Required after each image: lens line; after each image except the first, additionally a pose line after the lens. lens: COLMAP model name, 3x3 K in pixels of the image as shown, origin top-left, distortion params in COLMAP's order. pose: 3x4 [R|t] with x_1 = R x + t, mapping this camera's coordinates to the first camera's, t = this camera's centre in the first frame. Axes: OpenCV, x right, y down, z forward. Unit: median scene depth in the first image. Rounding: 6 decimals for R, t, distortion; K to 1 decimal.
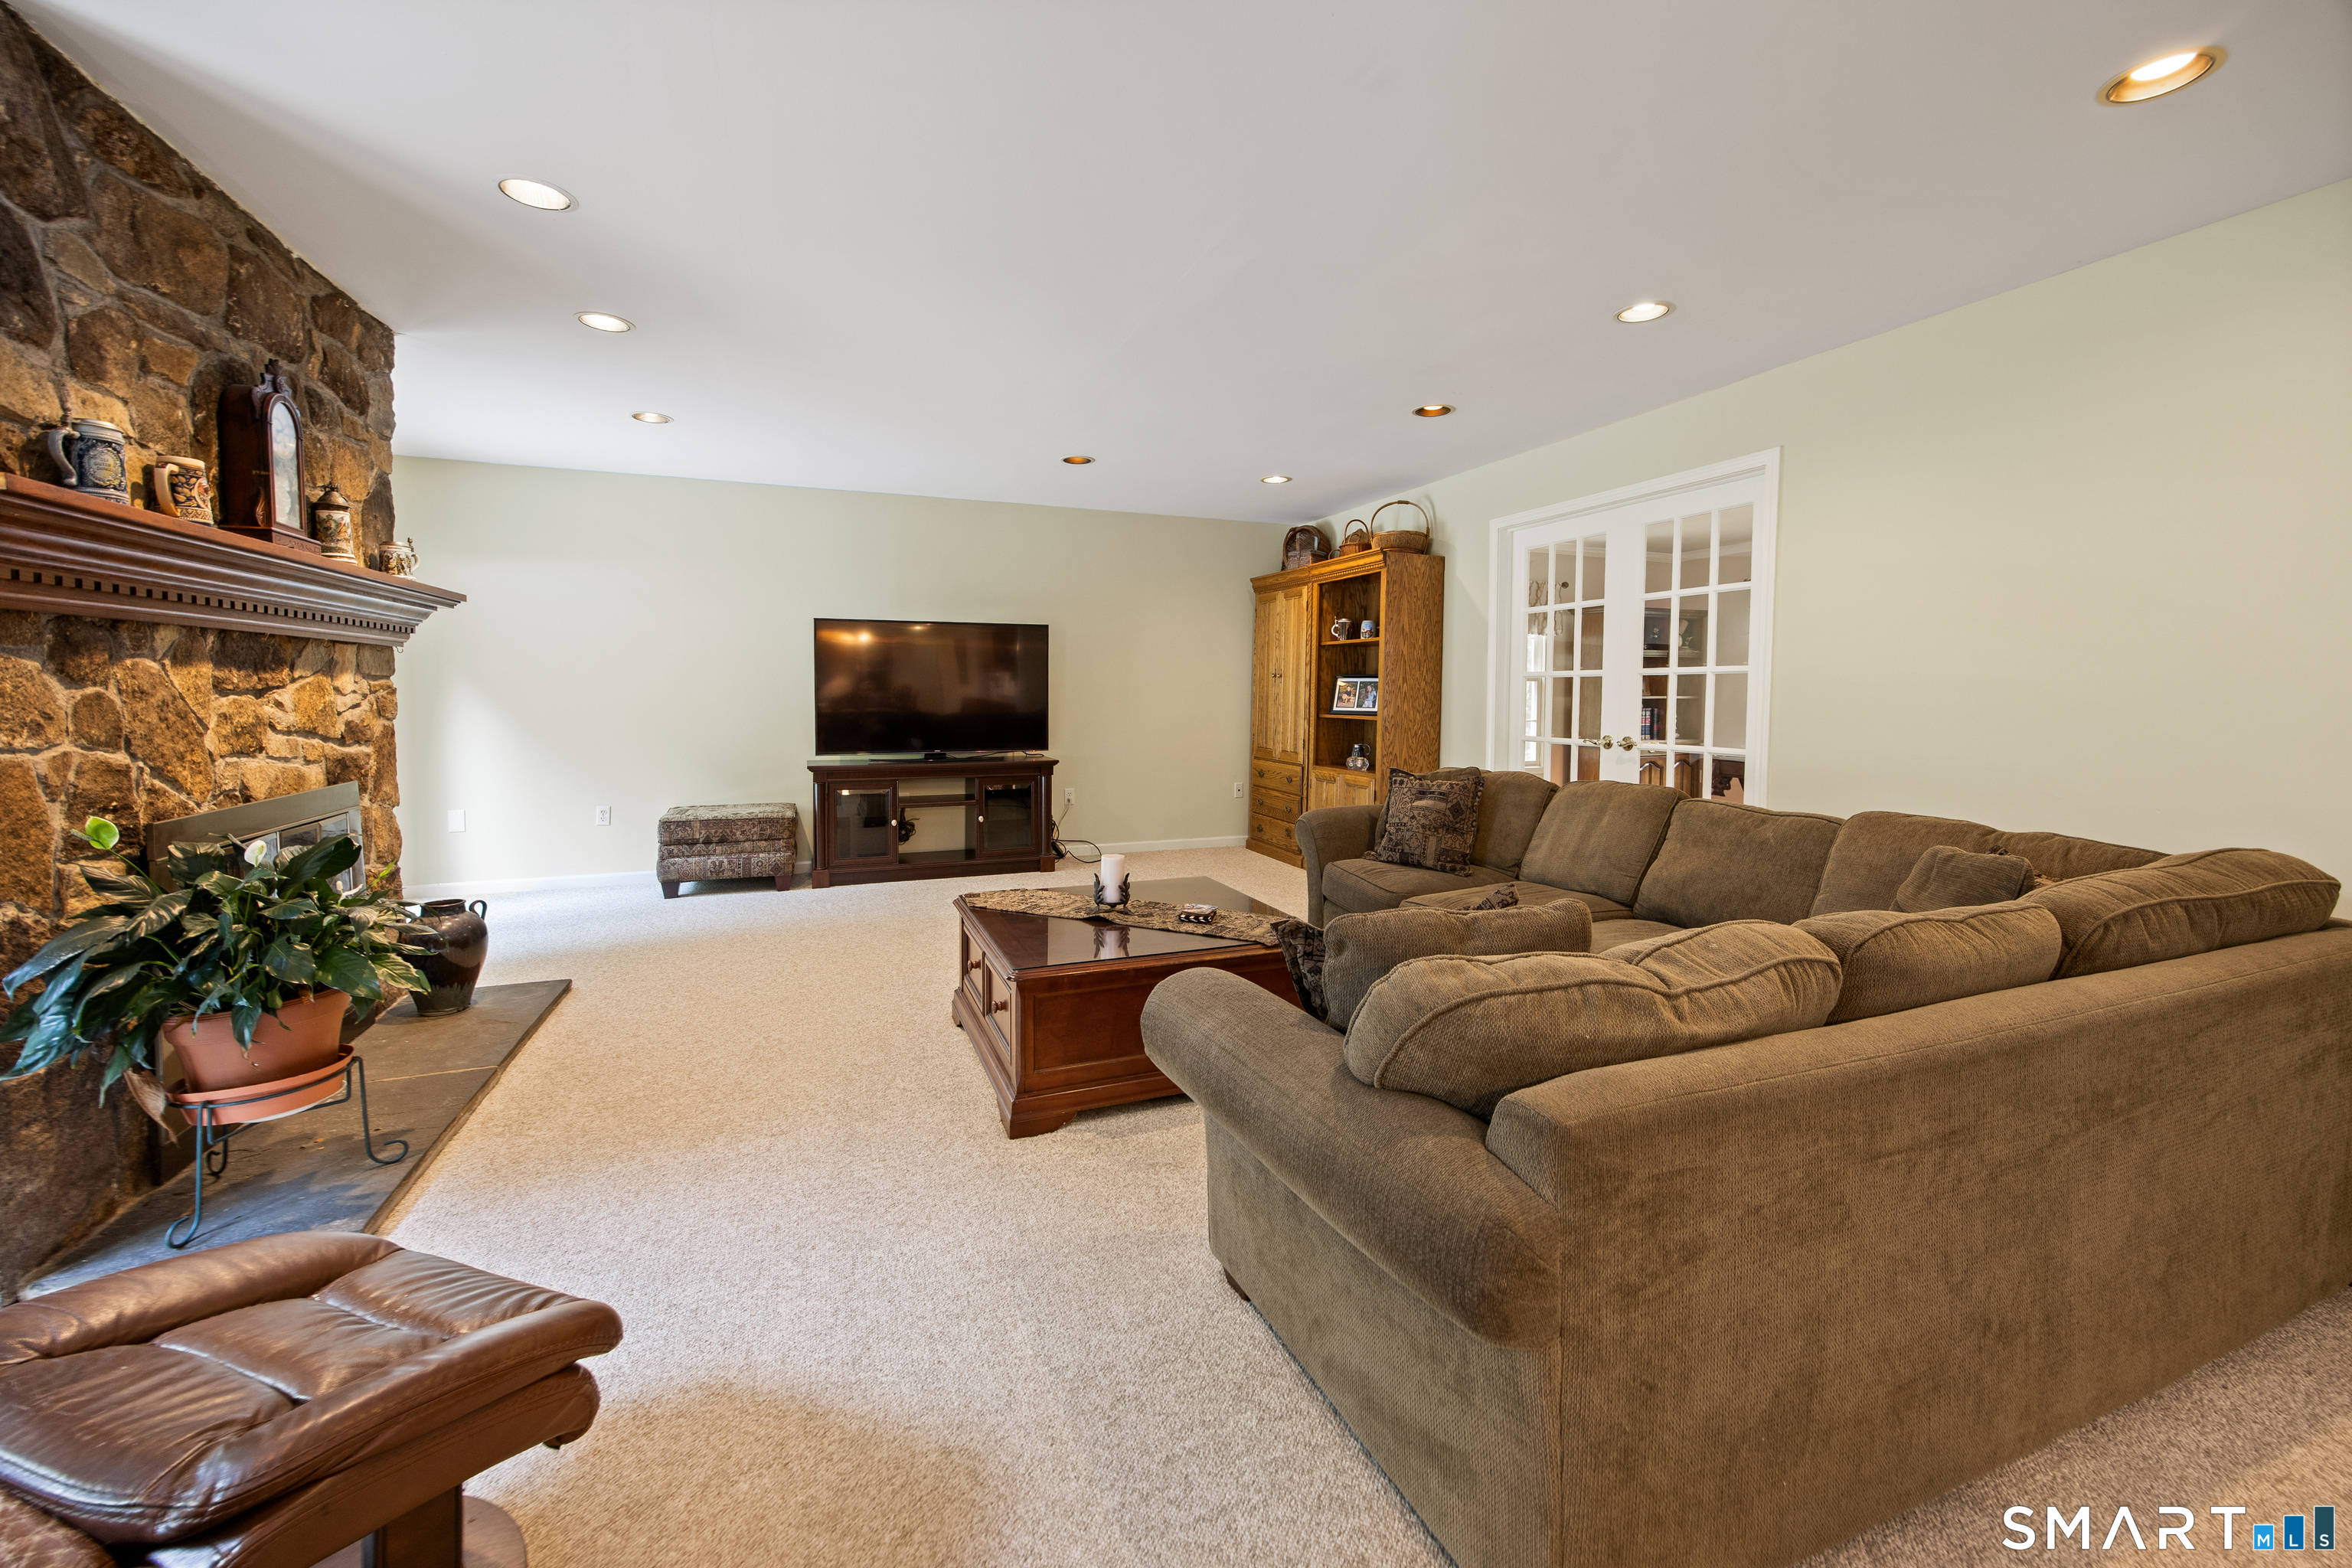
lens RADIAL K [[952.6, 0, 1188.8], [0, 952.6, 775.2], [0, 0, 1]] dist [-0.000164, 0.001111]
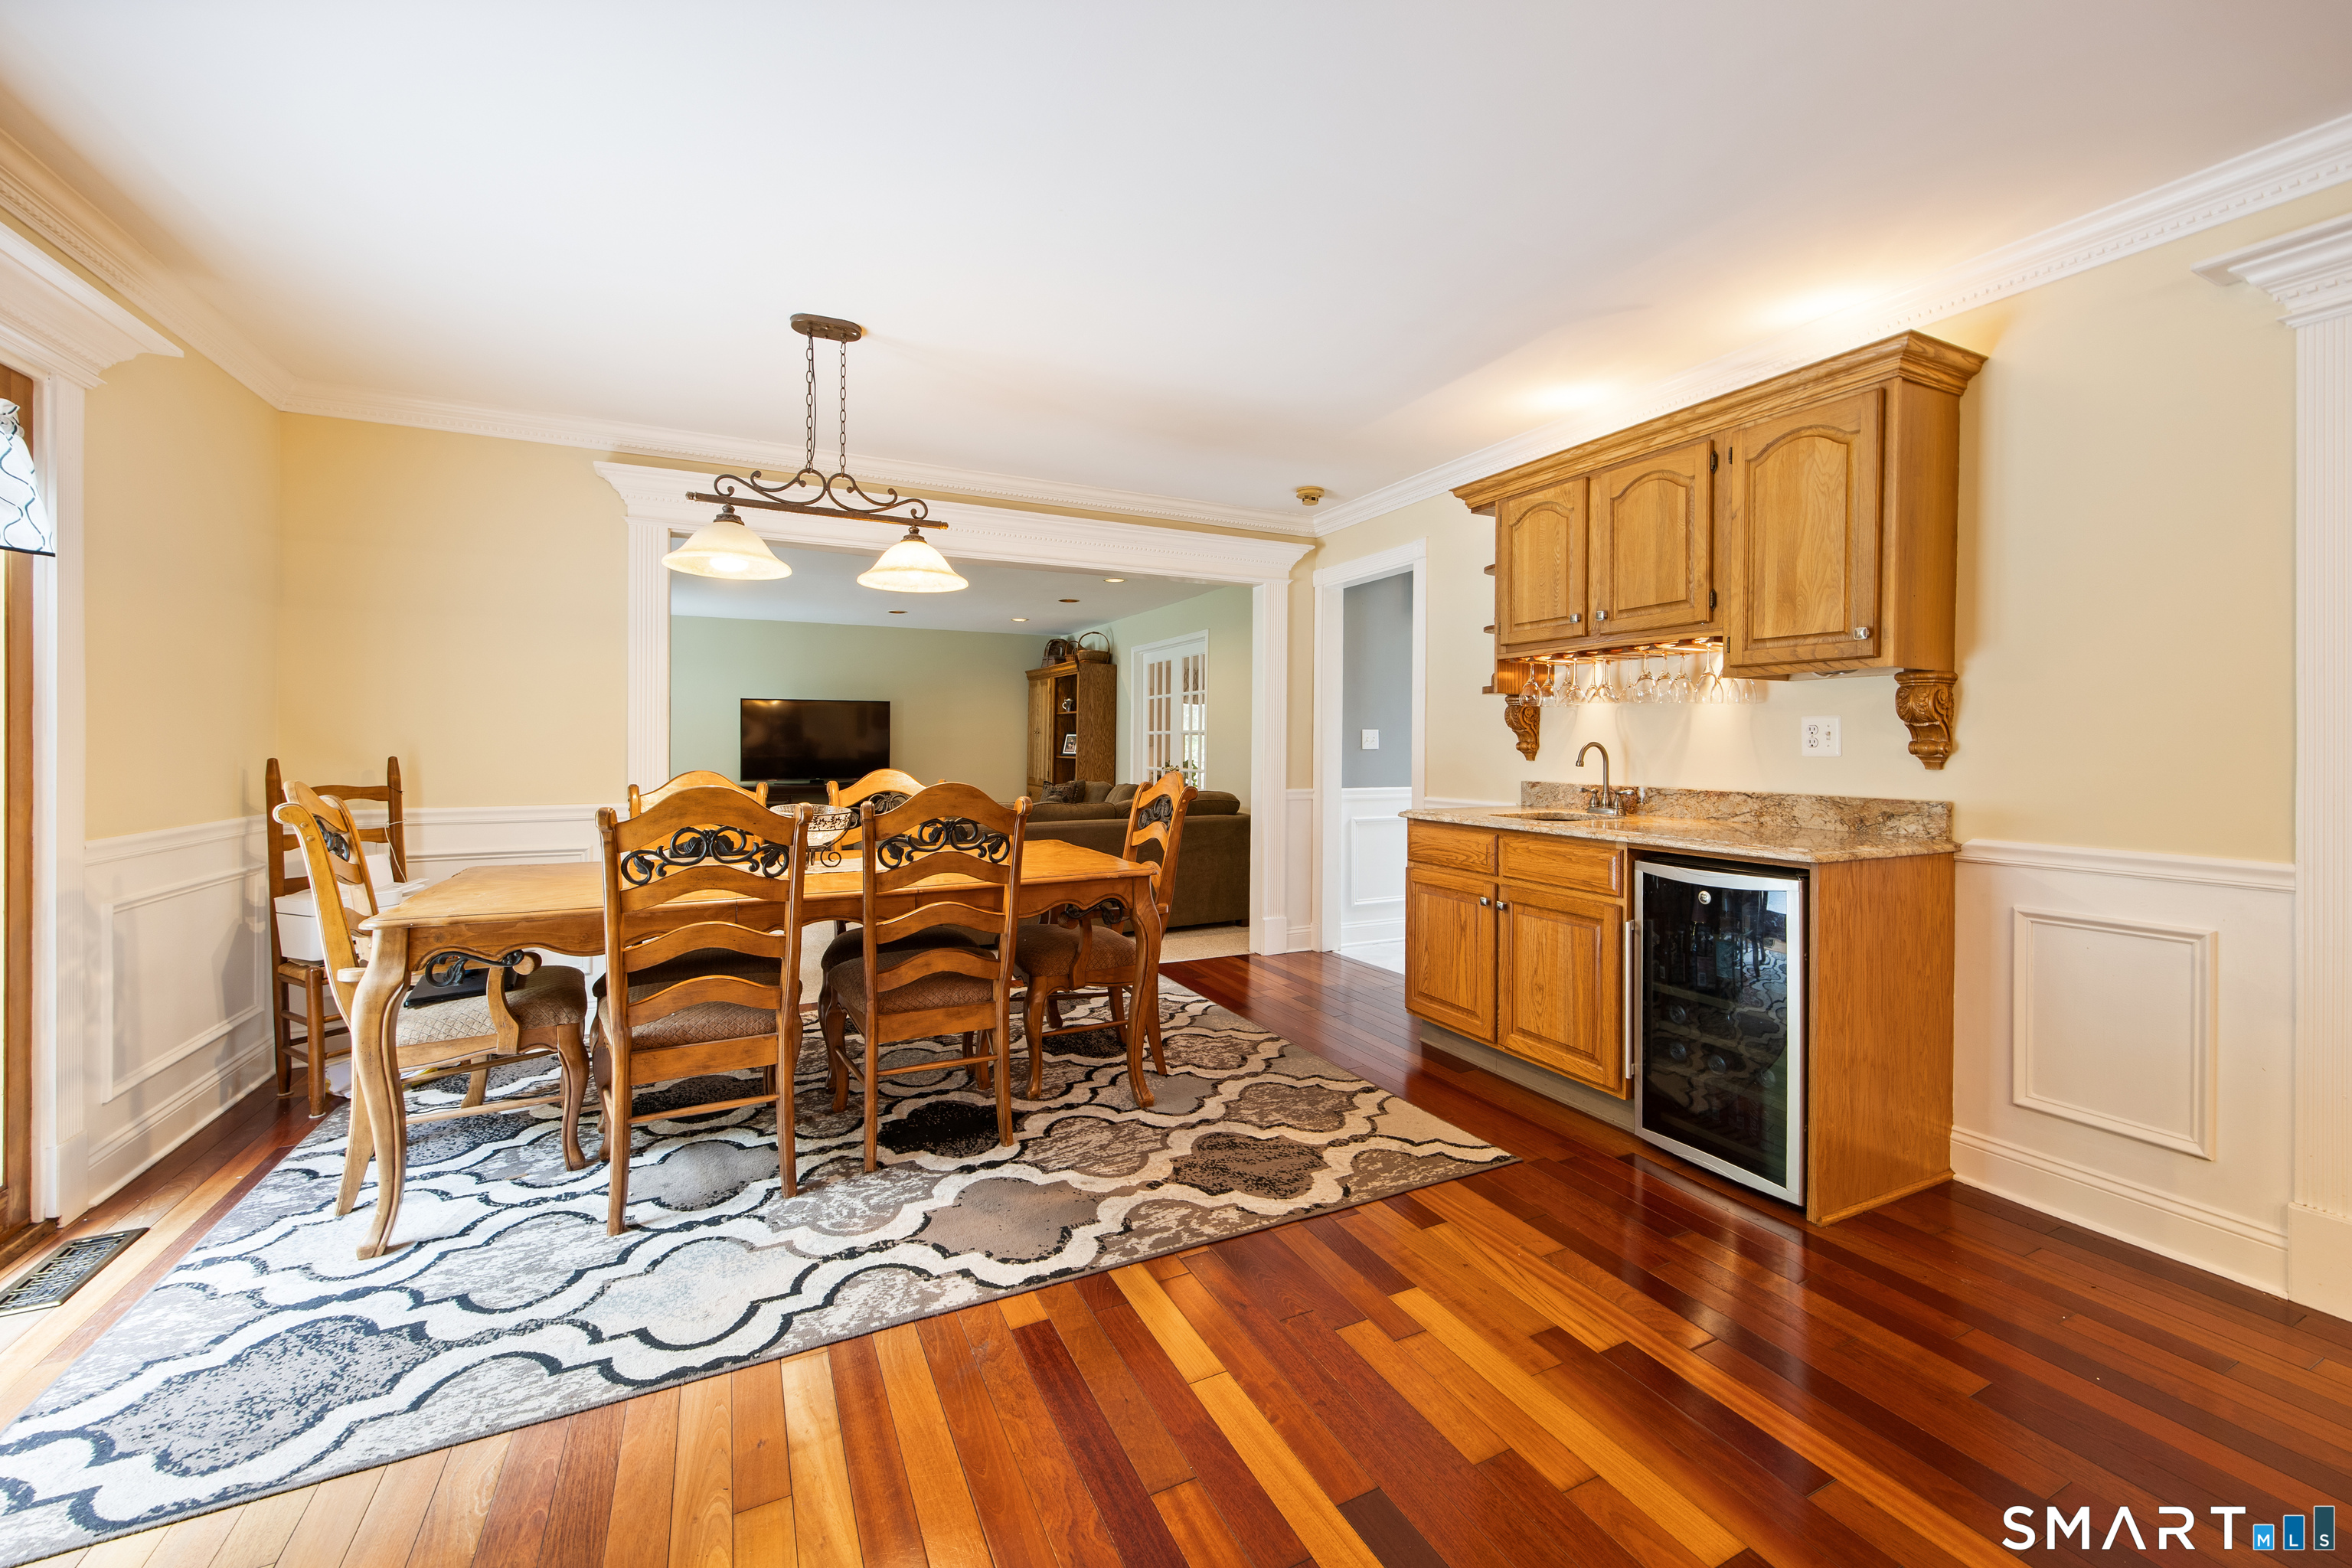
lens RADIAL K [[952.6, 0, 1199.1], [0, 952.6, 747.3], [0, 0, 1]] dist [-0.000164, 0.001111]
pose [[0.996909, -0.005532, 0.078375, 0.257991], [0.011626, 0.996924, -0.077512, 0.053412], [-0.077705, 0.078183, 0.993906, -0.672001]]
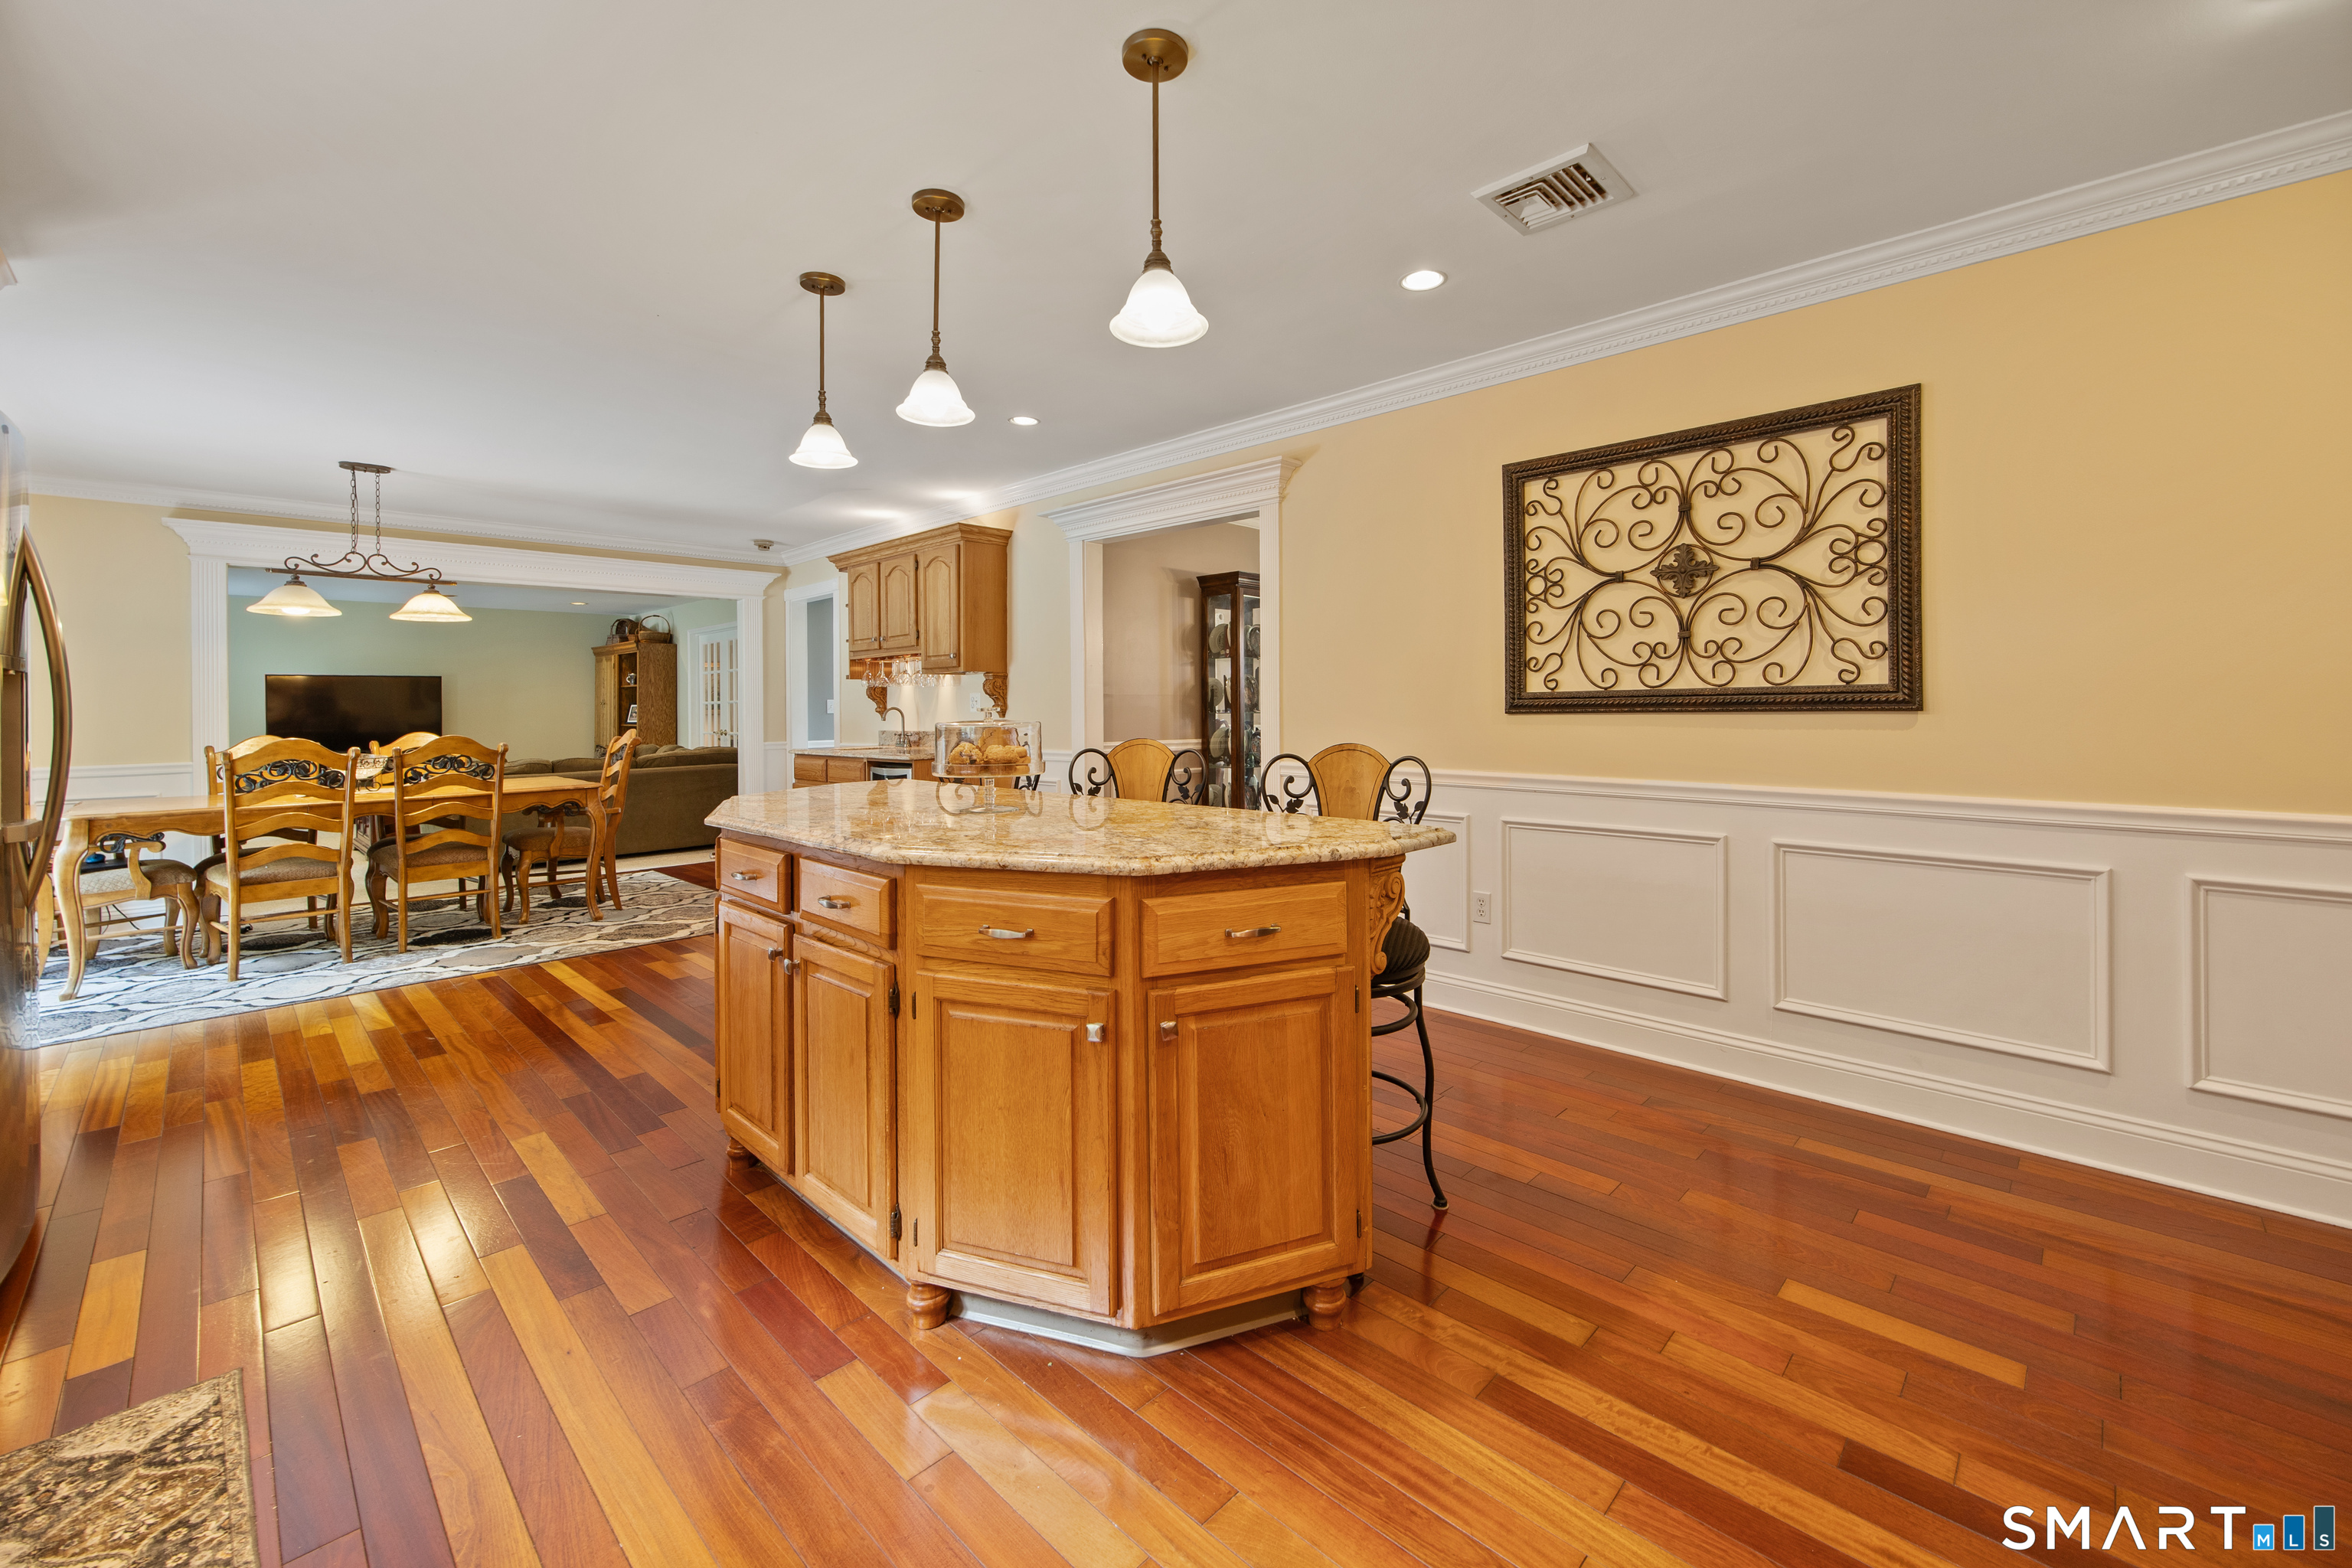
lens RADIAL K [[952.6, 0, 1188.0], [0, 952.6, 705.7], [0, 0, 1]] dist [-0.000164, 0.001111]
pose [[0.914045, -0.020571, 0.405090, 0.399859], [0.054666, 0.995849, -0.072778, 0.095555], [-0.401911, 0.088667, 0.911376, -1.142977]]
